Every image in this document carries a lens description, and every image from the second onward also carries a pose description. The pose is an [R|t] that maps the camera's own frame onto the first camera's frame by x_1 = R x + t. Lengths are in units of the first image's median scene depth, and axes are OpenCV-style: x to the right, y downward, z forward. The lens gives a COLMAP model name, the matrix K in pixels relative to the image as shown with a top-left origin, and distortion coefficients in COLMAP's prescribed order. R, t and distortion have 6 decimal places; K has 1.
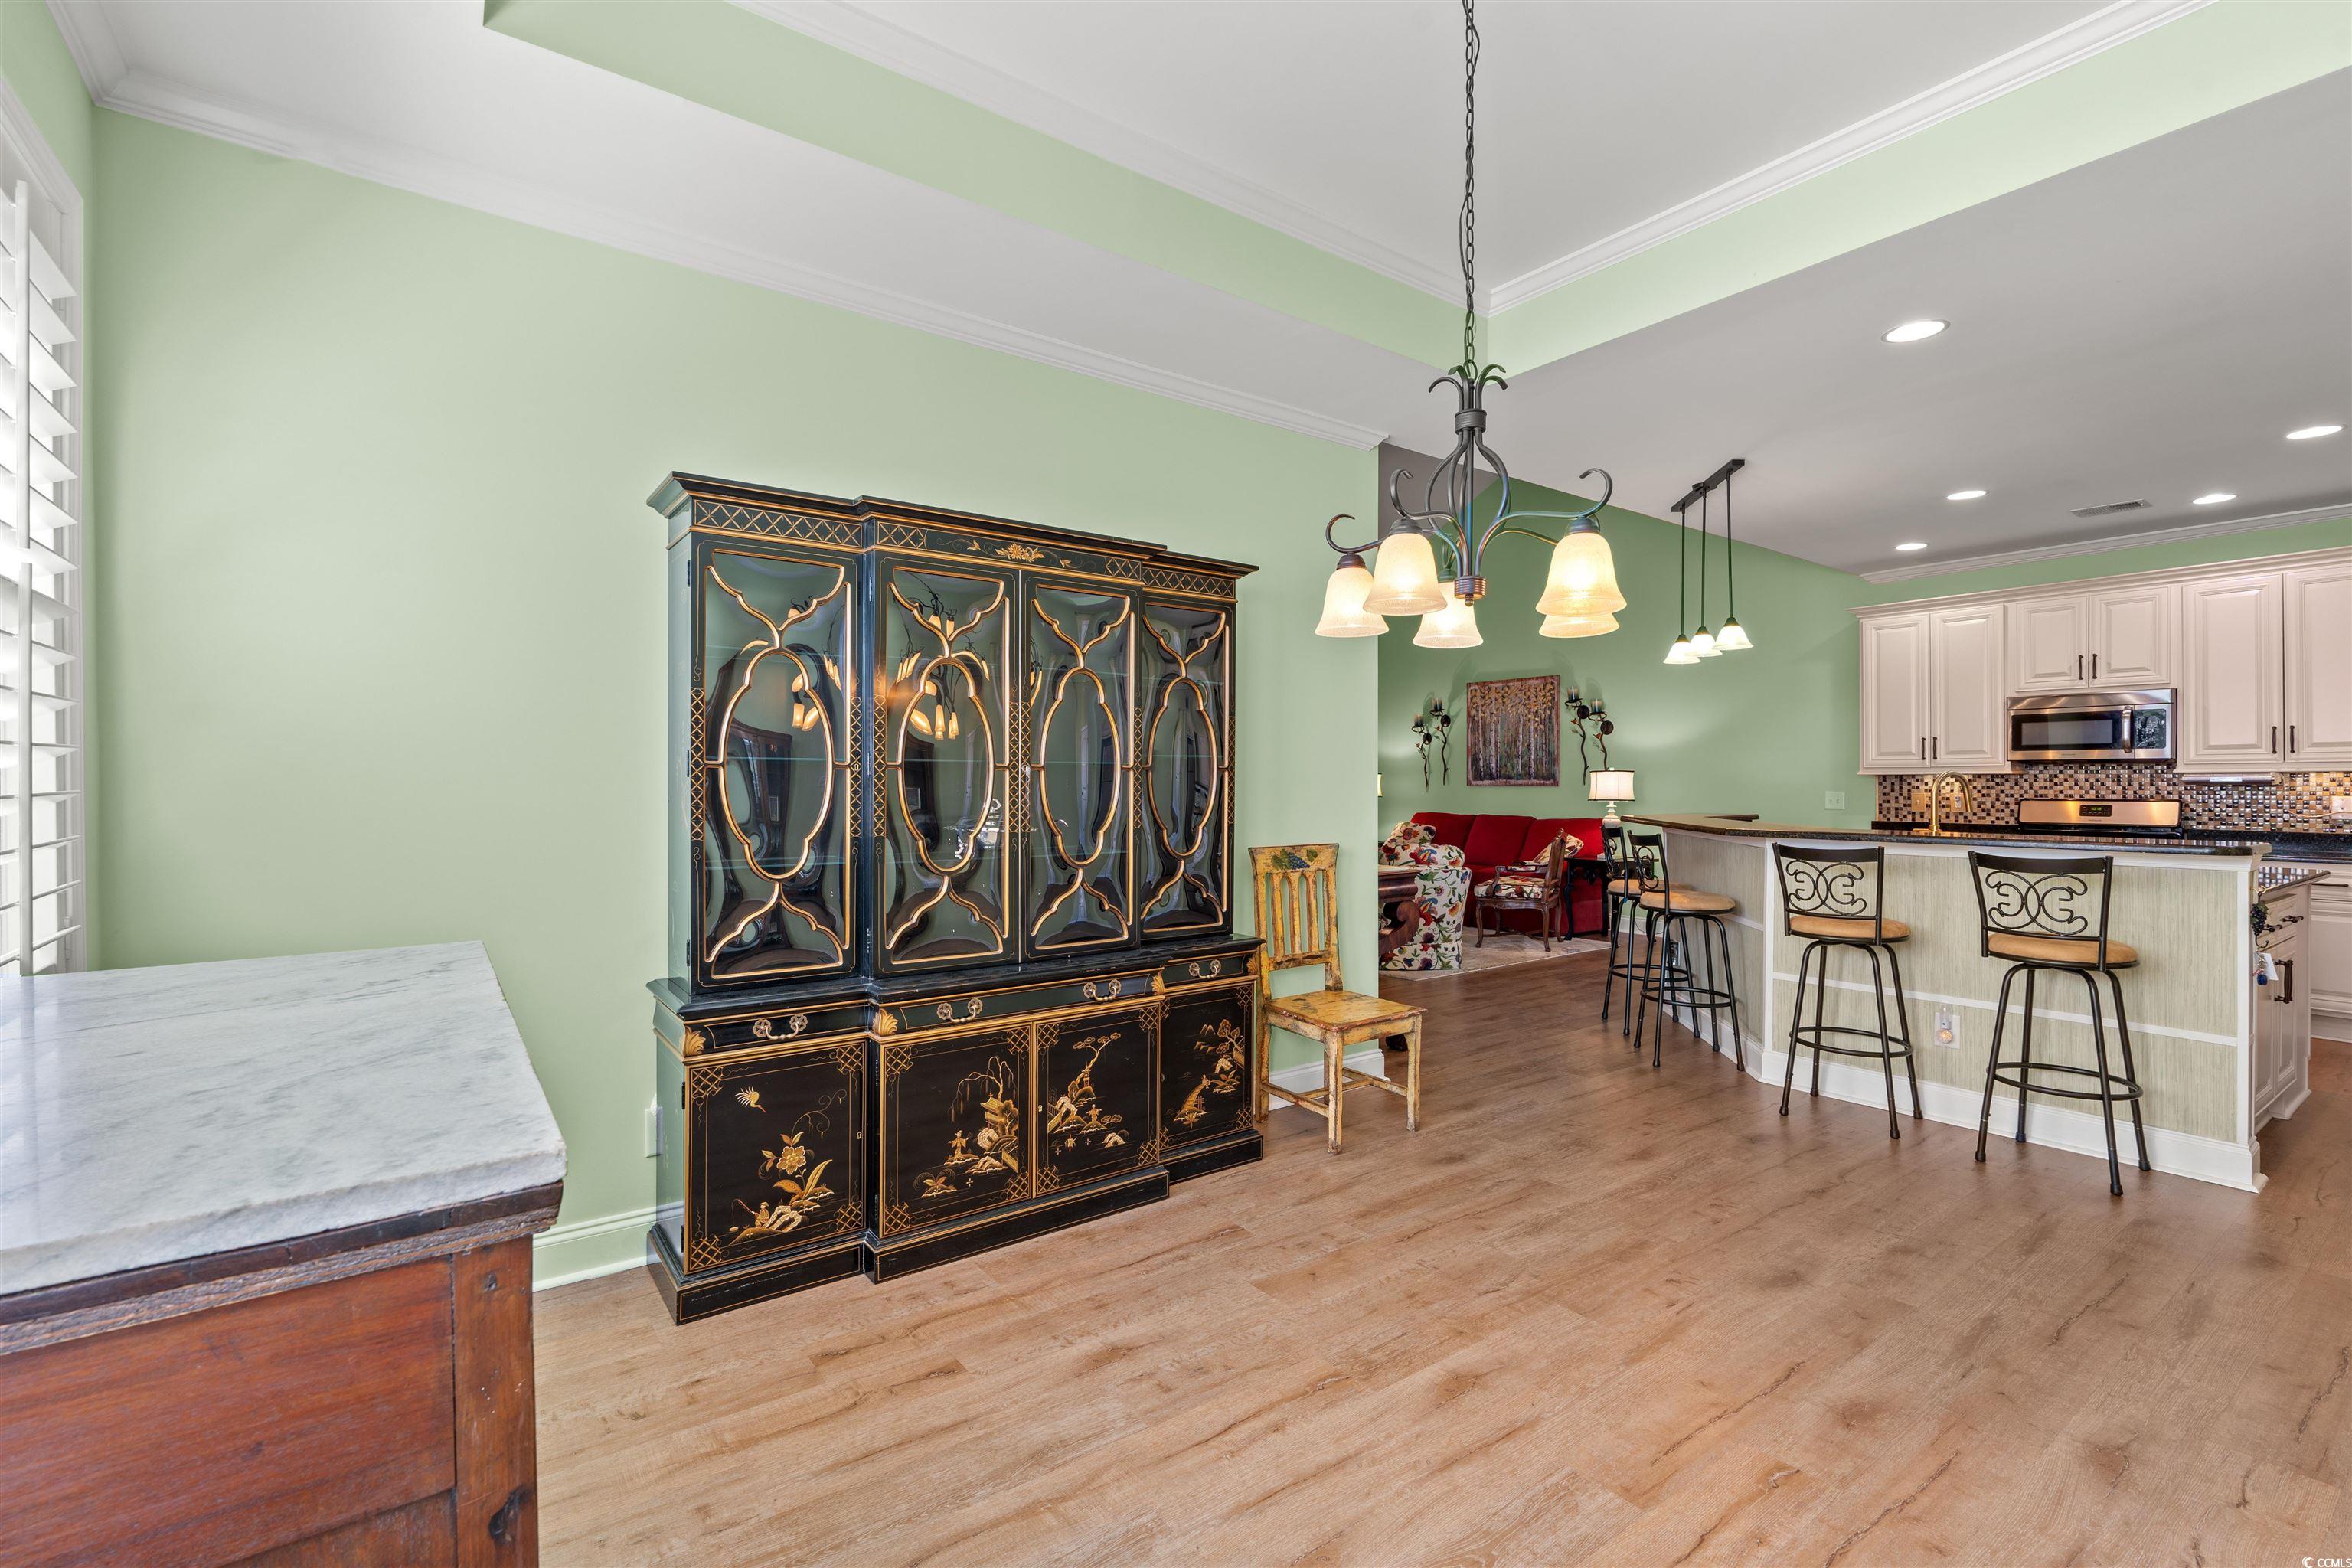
lens RADIAL K [[1032.6, 0, 1184.9], [0, 1032.6, 792.4], [0, 0, 1]] dist [-0.005659, 0.001031]
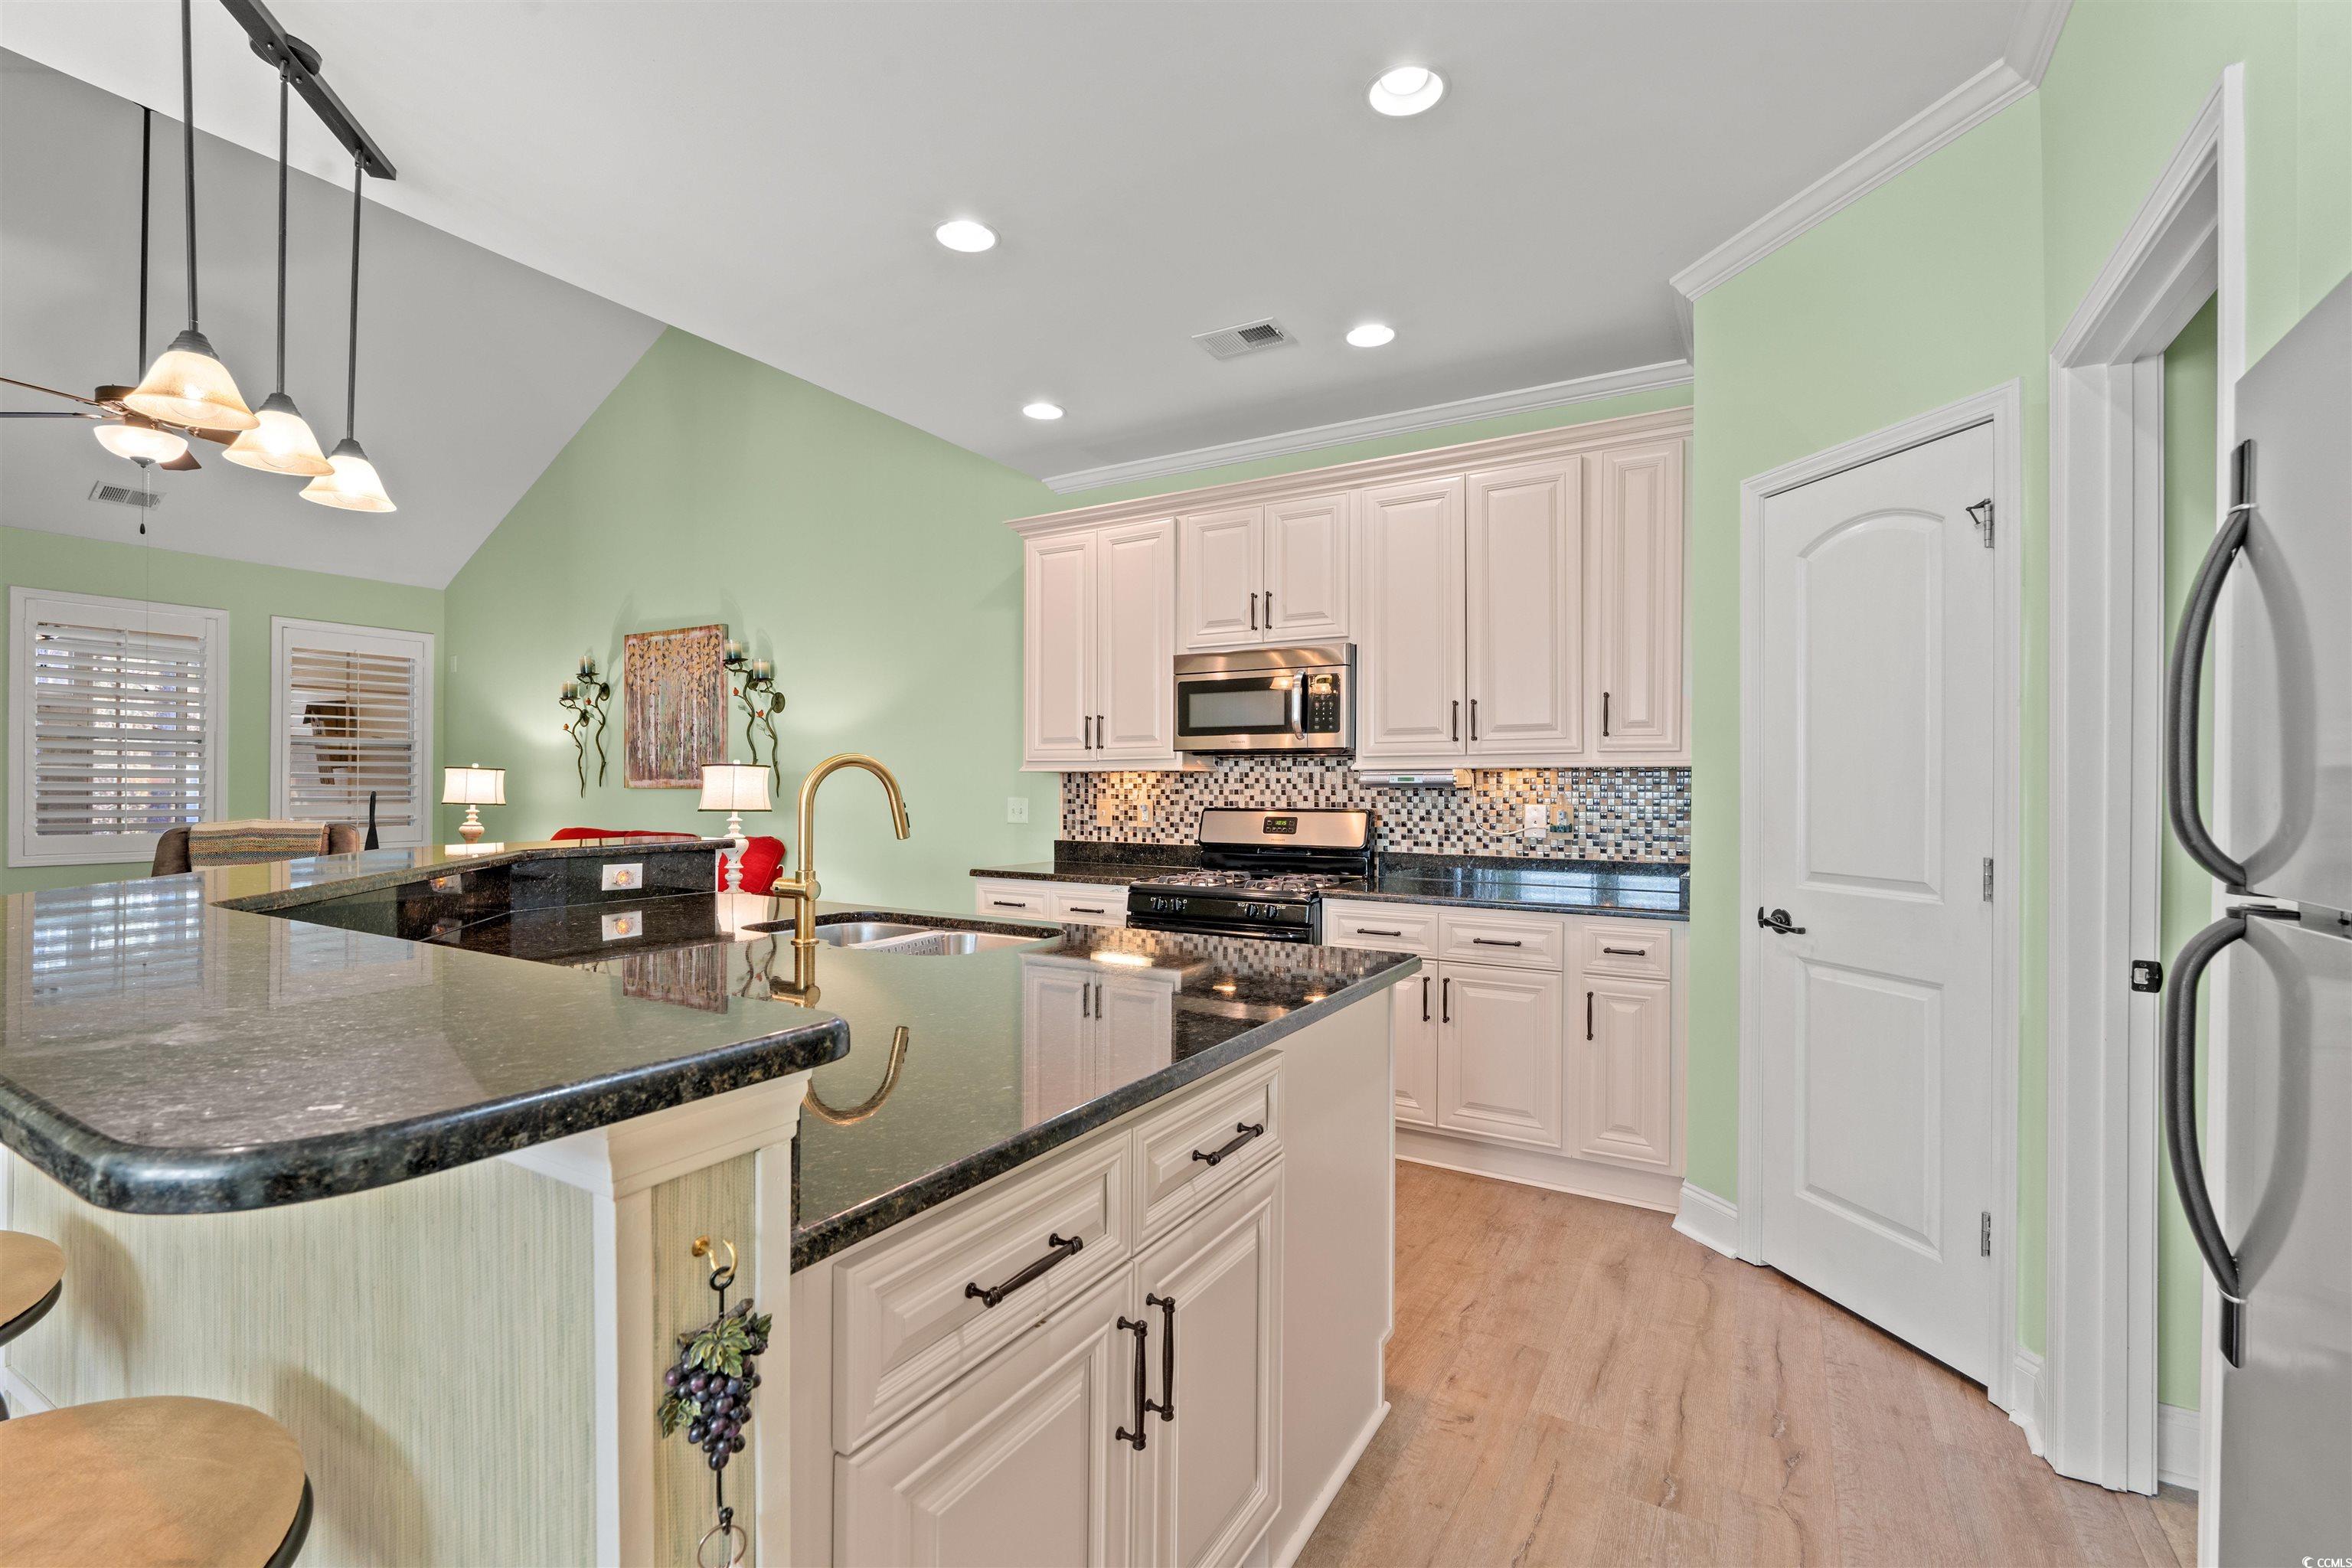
lens RADIAL K [[1032.6, 0, 1179.2], [0, 1032.6, 785.0], [0, 0, 1]] dist [-0.005659, 0.001031]
pose [[0.918690, 0.005836, 0.394936, 0.974151], [-0.000577, 0.999910, -0.013433, 0.000487], [-0.394979, 0.012112, 0.918610, 0.701915]]
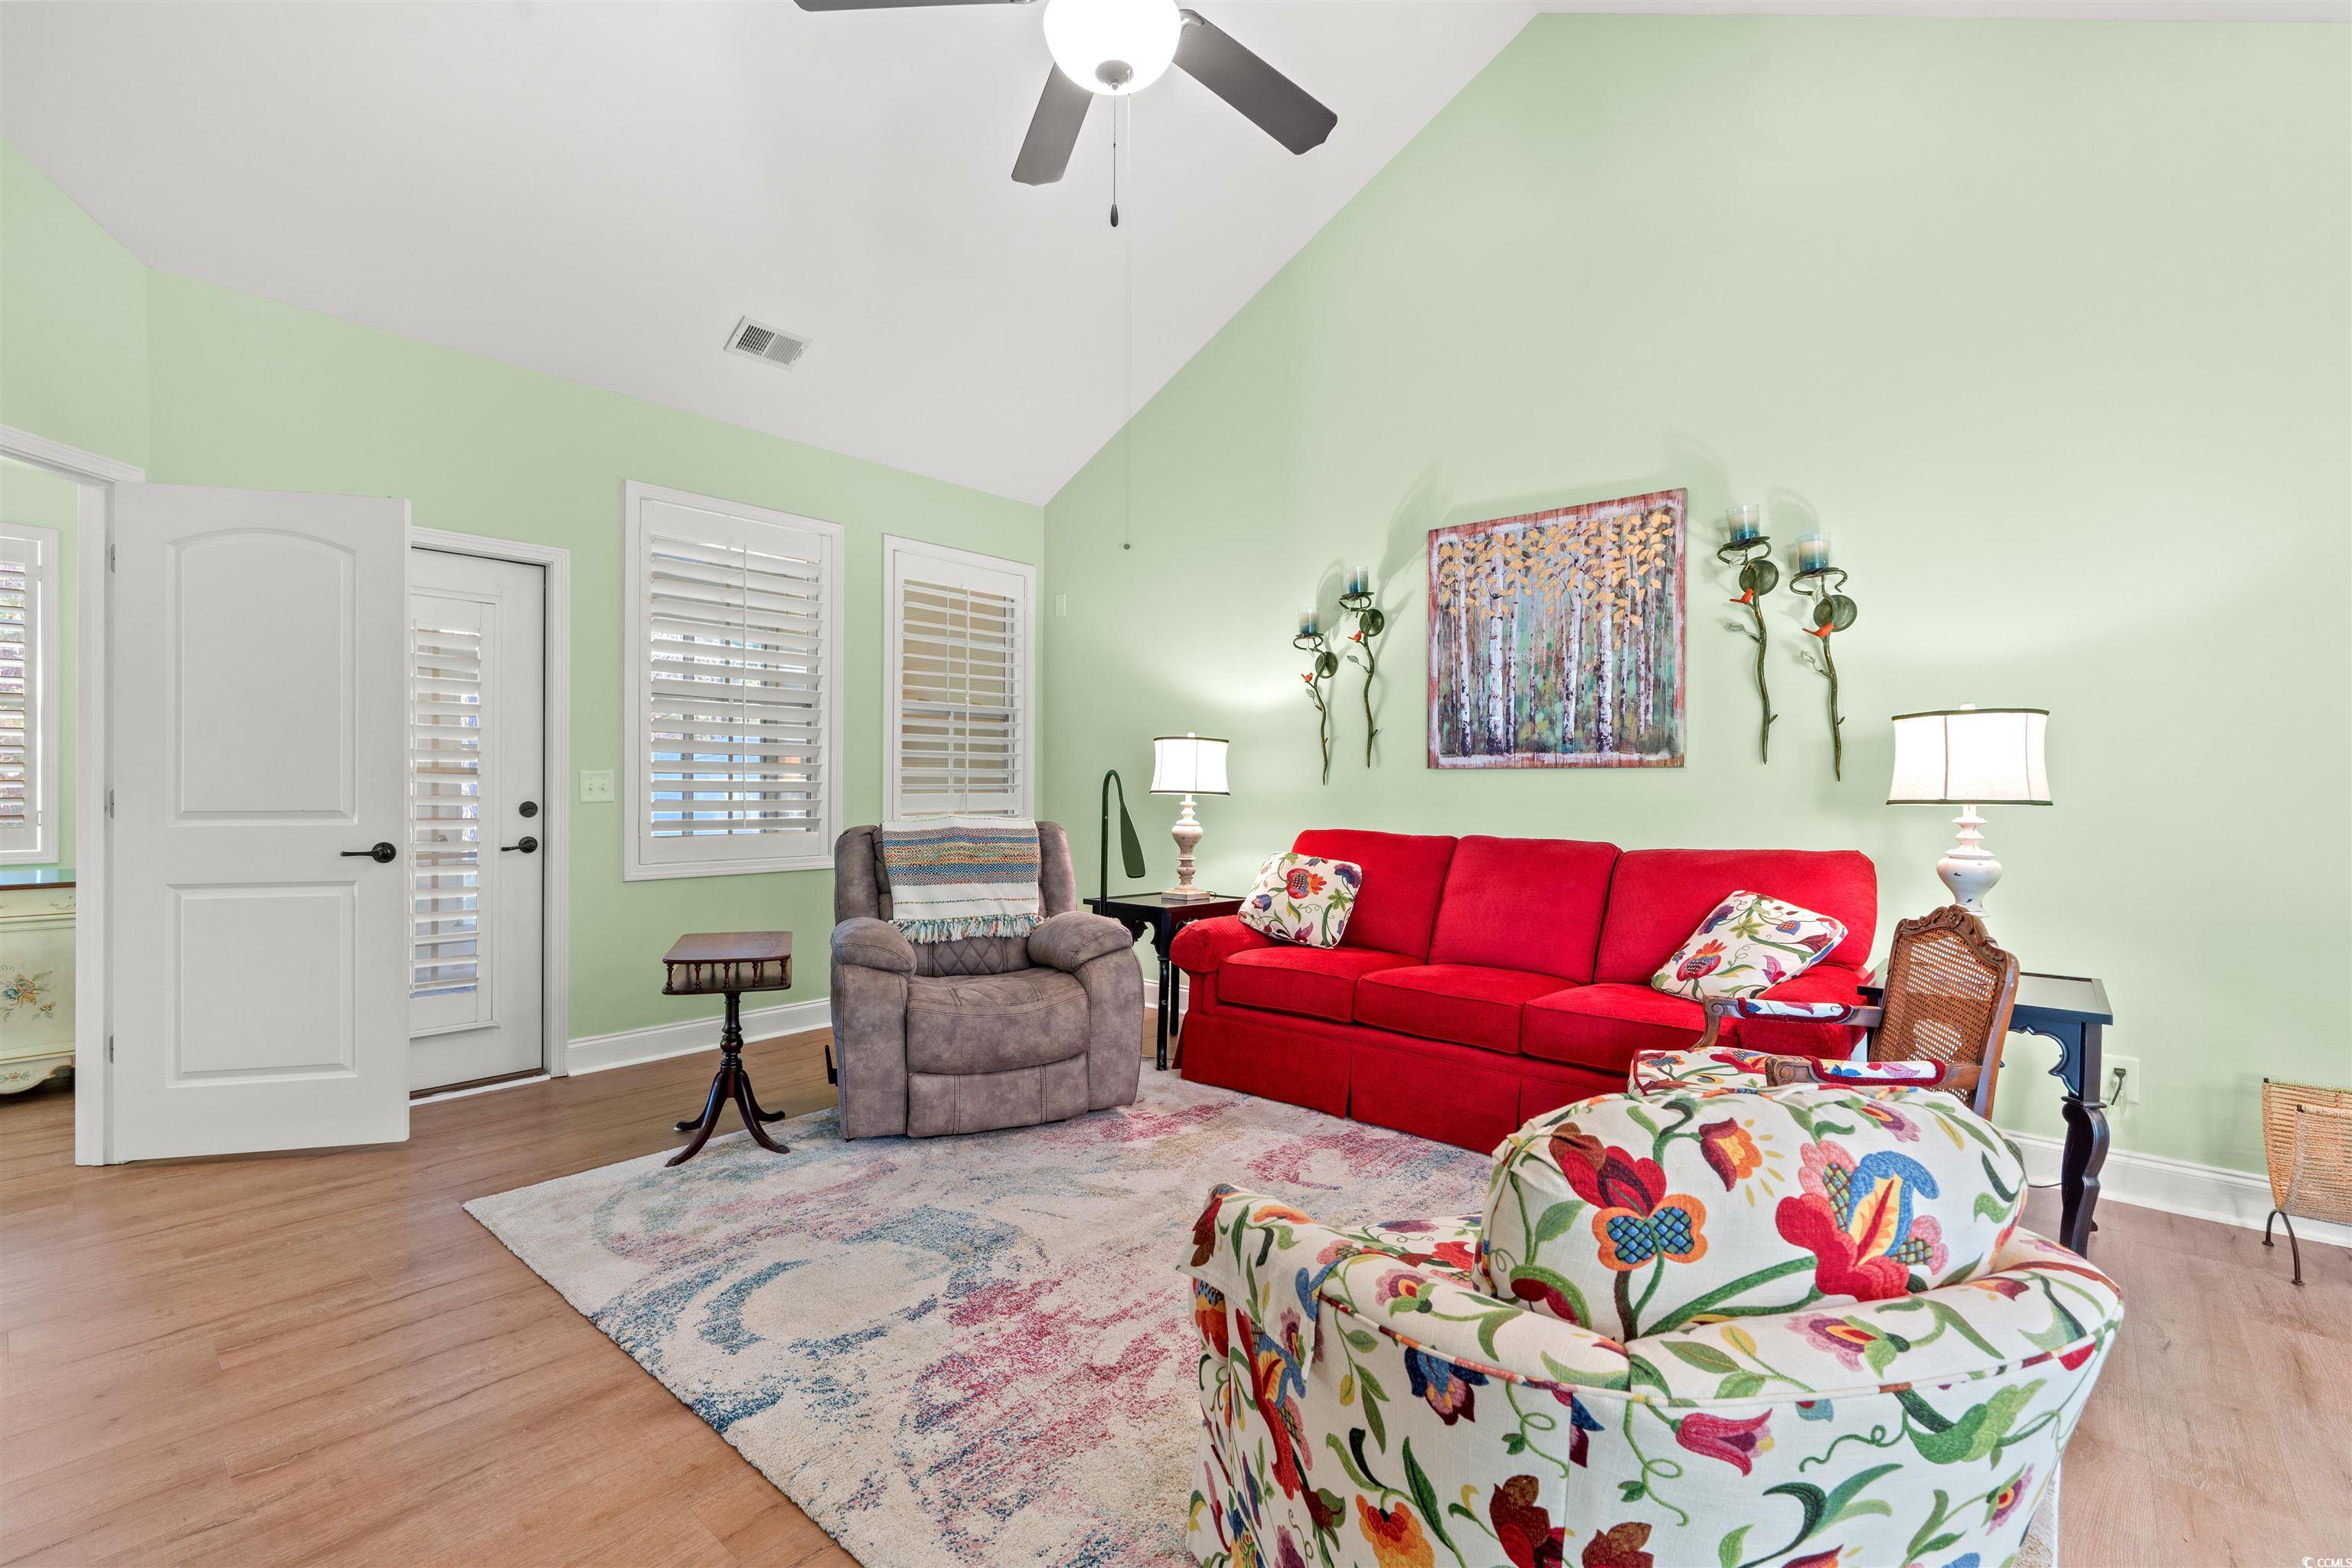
lens RADIAL K [[1032.6, 0, 1181.3], [0, 1032.6, 788.9], [0, 0, 1]] dist [-0.005659, 0.001031]
pose [[0.975053, 0.003431, 0.221947, 0.222439], [-0.002149, 0.999980, -0.006017, 0.013642], [-0.221963, 0.005390, 0.975040, 1.728998]]
